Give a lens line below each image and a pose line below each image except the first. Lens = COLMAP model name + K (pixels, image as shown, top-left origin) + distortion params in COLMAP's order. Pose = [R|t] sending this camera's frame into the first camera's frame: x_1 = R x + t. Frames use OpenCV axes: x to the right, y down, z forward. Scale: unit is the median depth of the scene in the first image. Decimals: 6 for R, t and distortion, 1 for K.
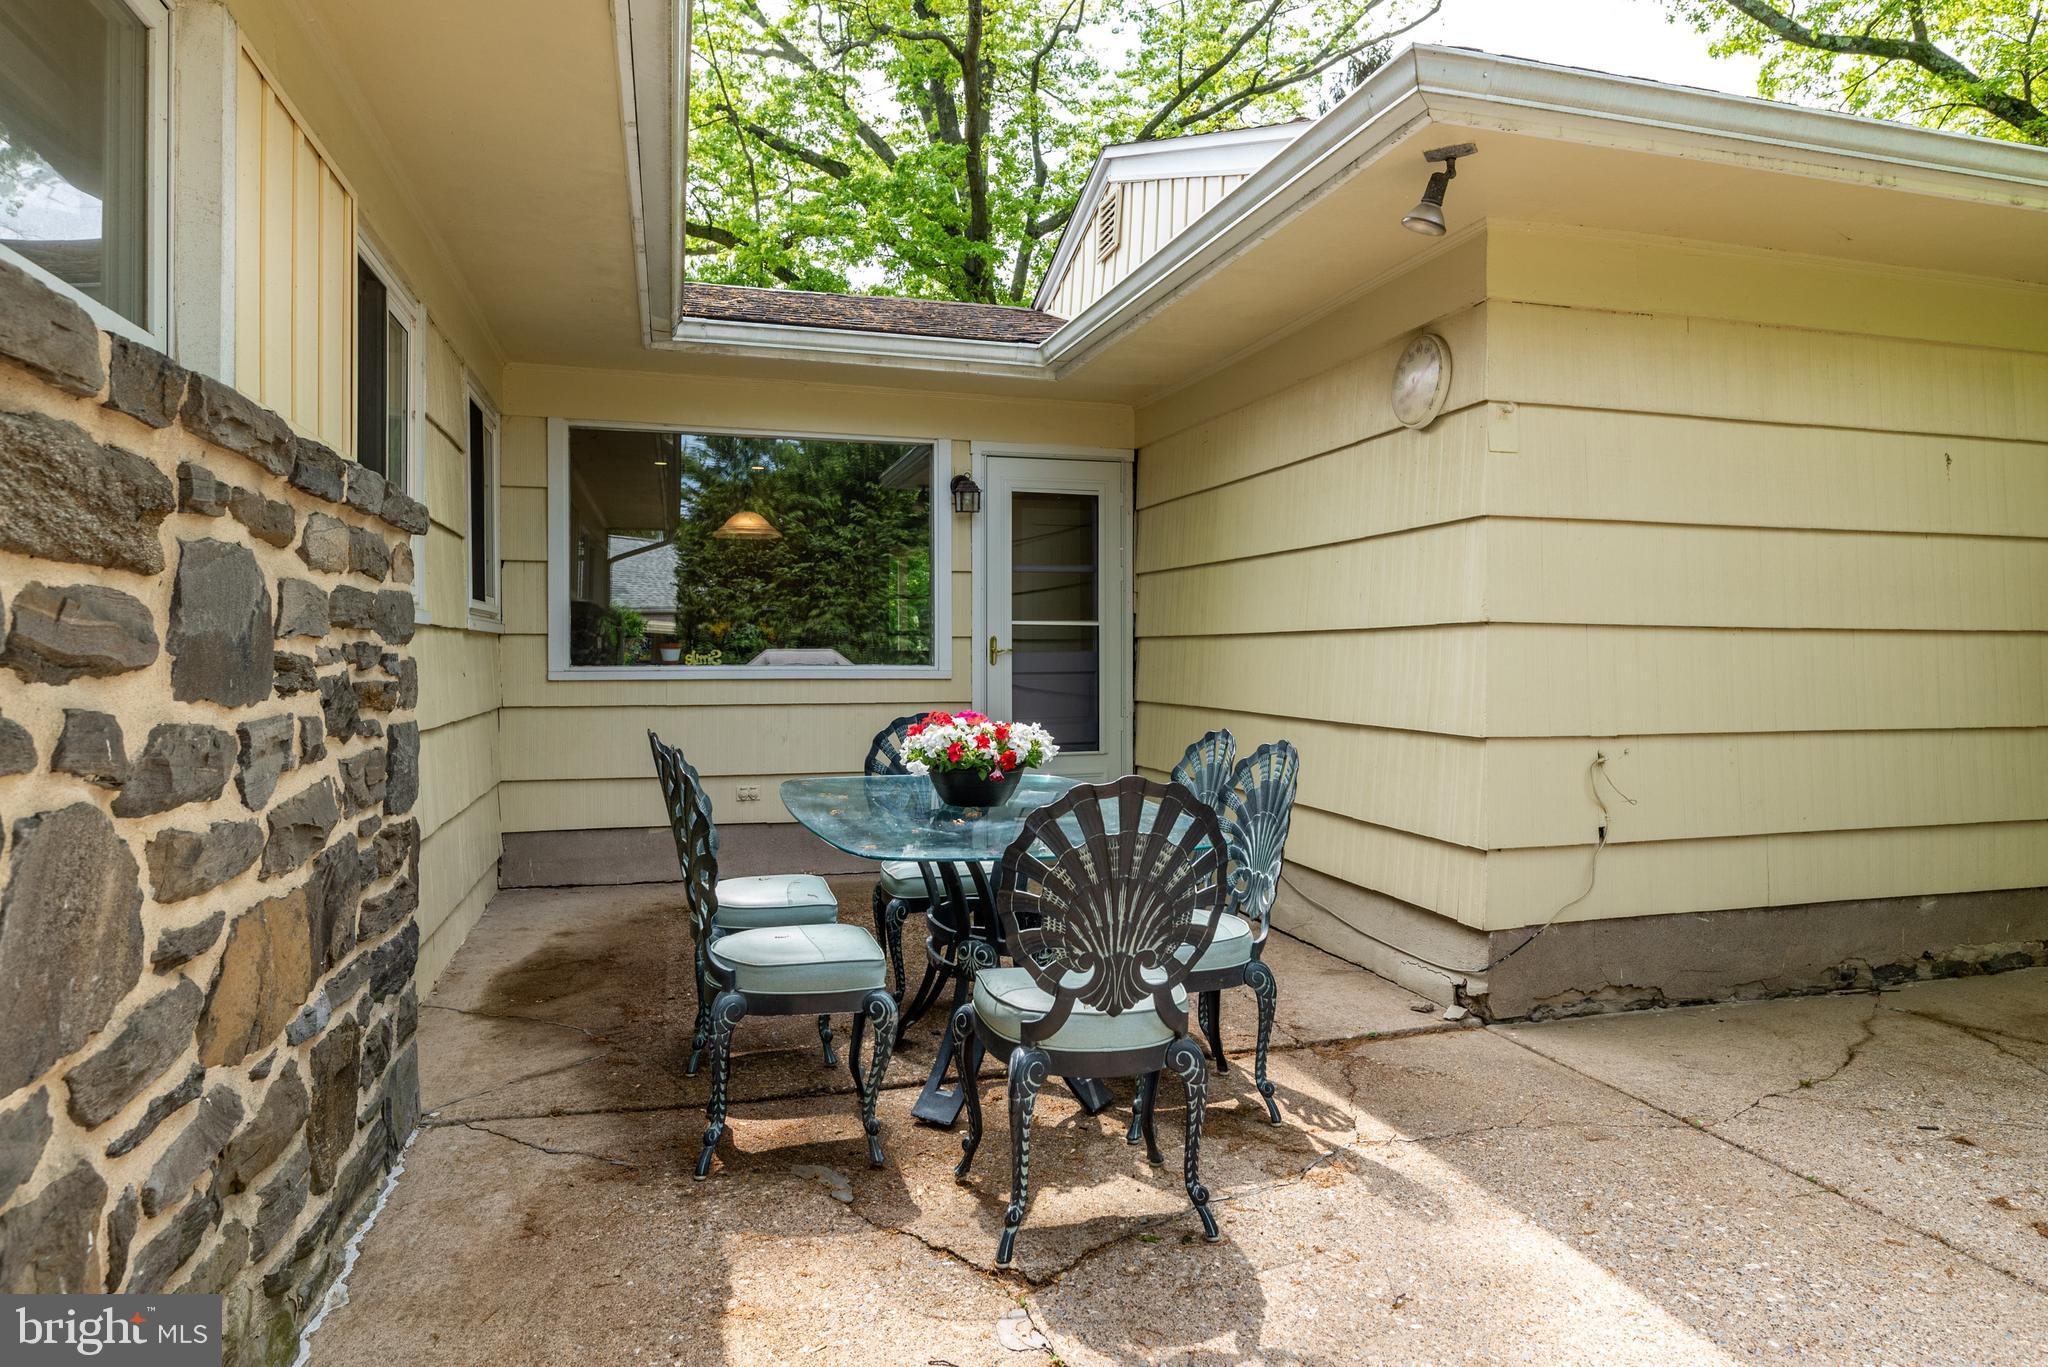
lens RADIAL K [[1257.7, 0, 1031.0], [0, 1257.7, 675.2], [0, 0, 1]] dist [-0.002960, -0.000678]
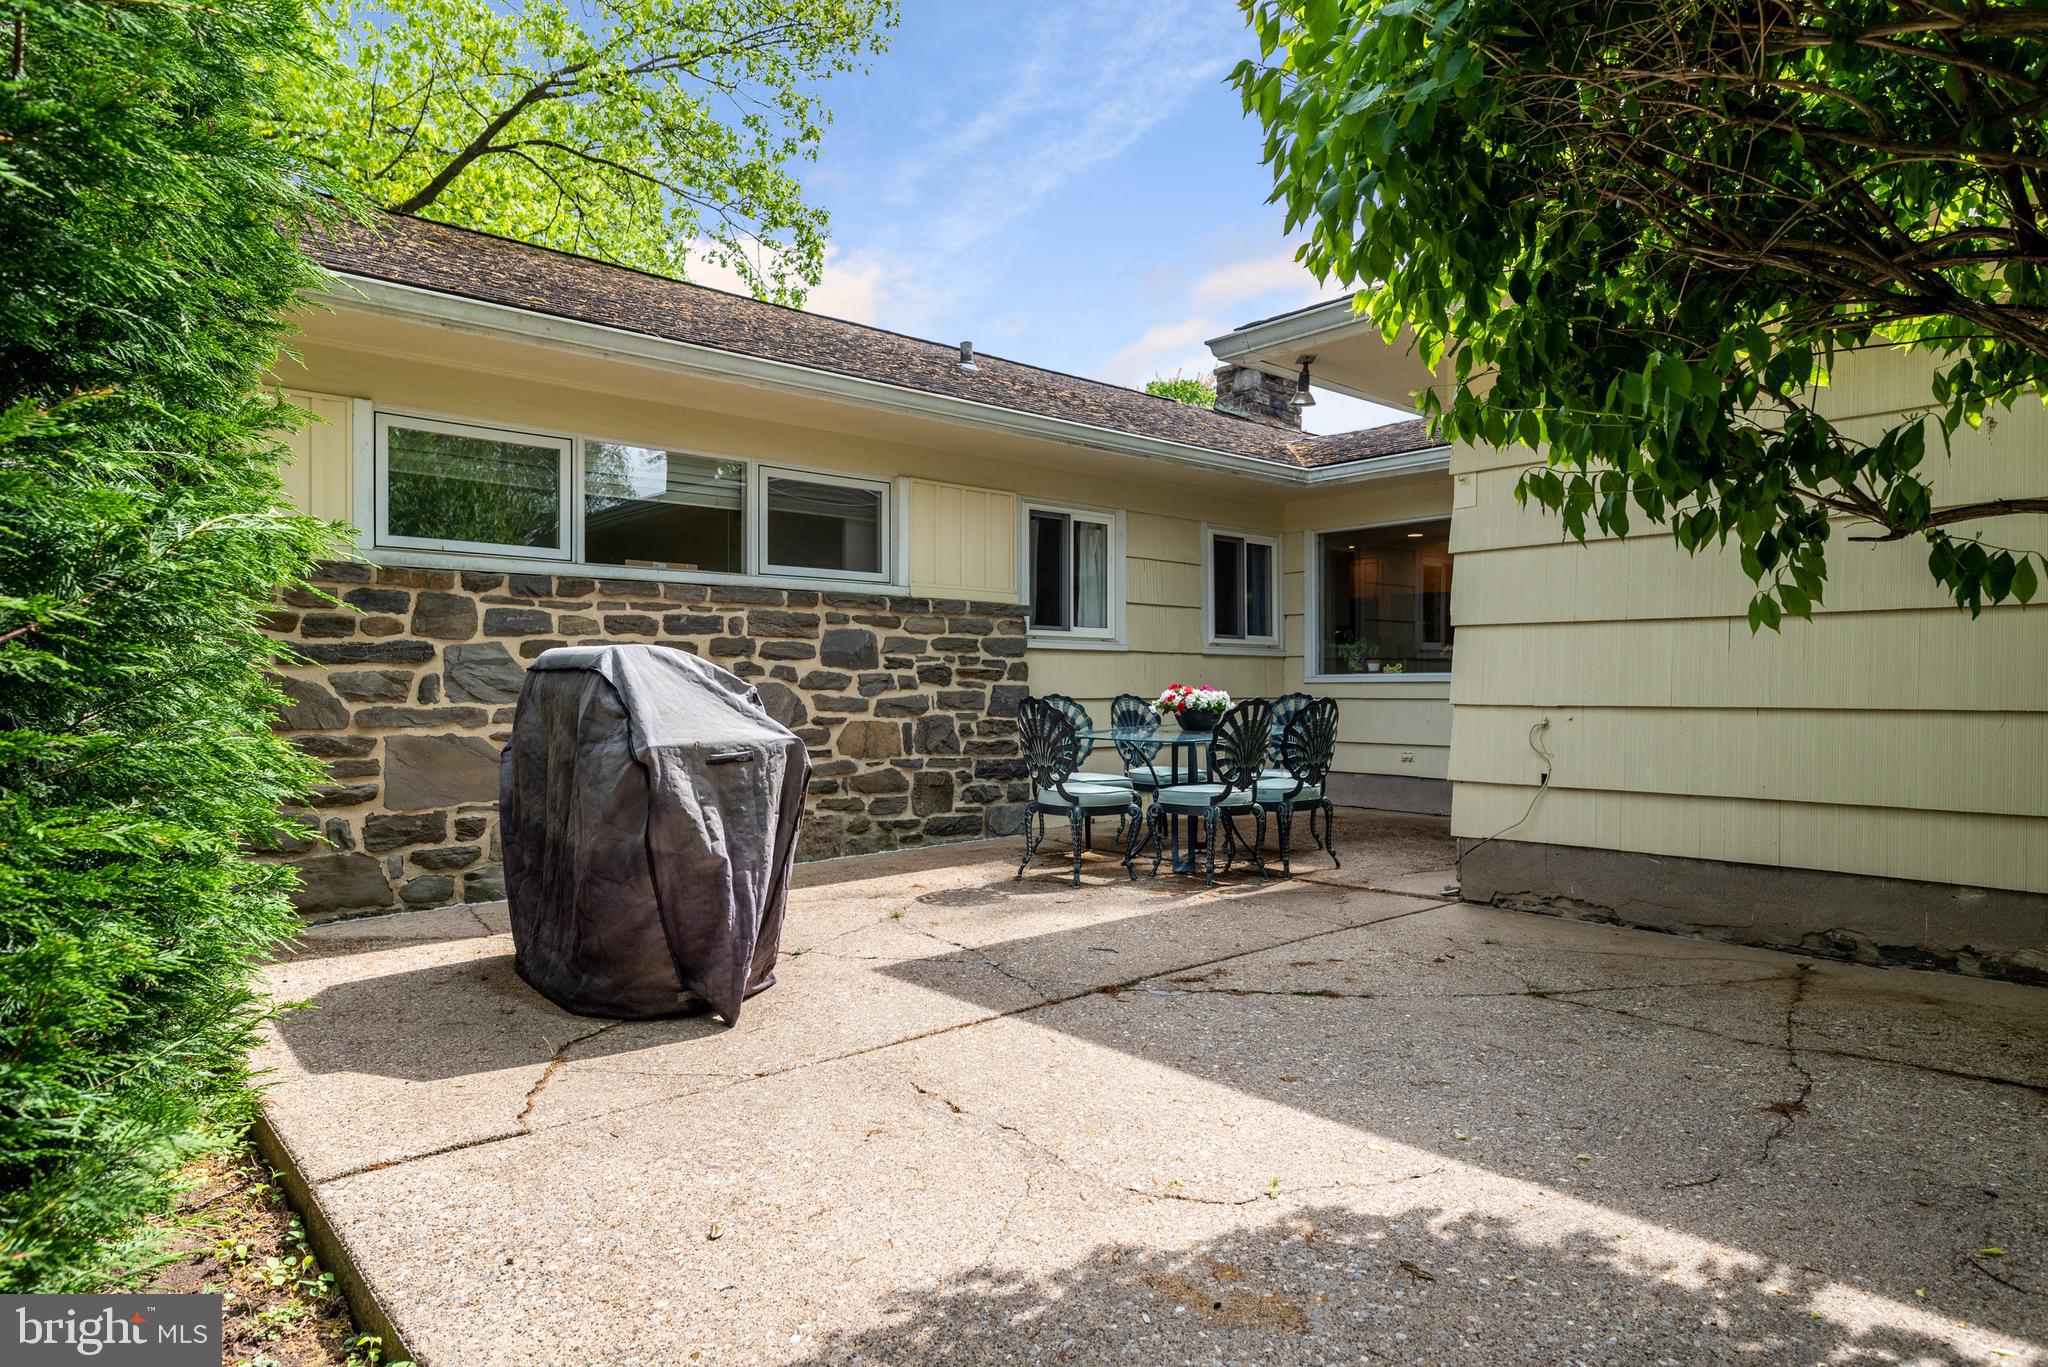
lens RADIAL K [[1187.4, 0, 1027.8], [0, 1187.4, 684.5], [0, 0, 1]] dist [0.013457, -0.006614]
pose [[0.419222, -0.003719, -0.907876, 1.353628], [-0.017627, 0.999770, -0.012234, 0.048845], [0.907713, 0.021132, 0.419060, -0.041390]]
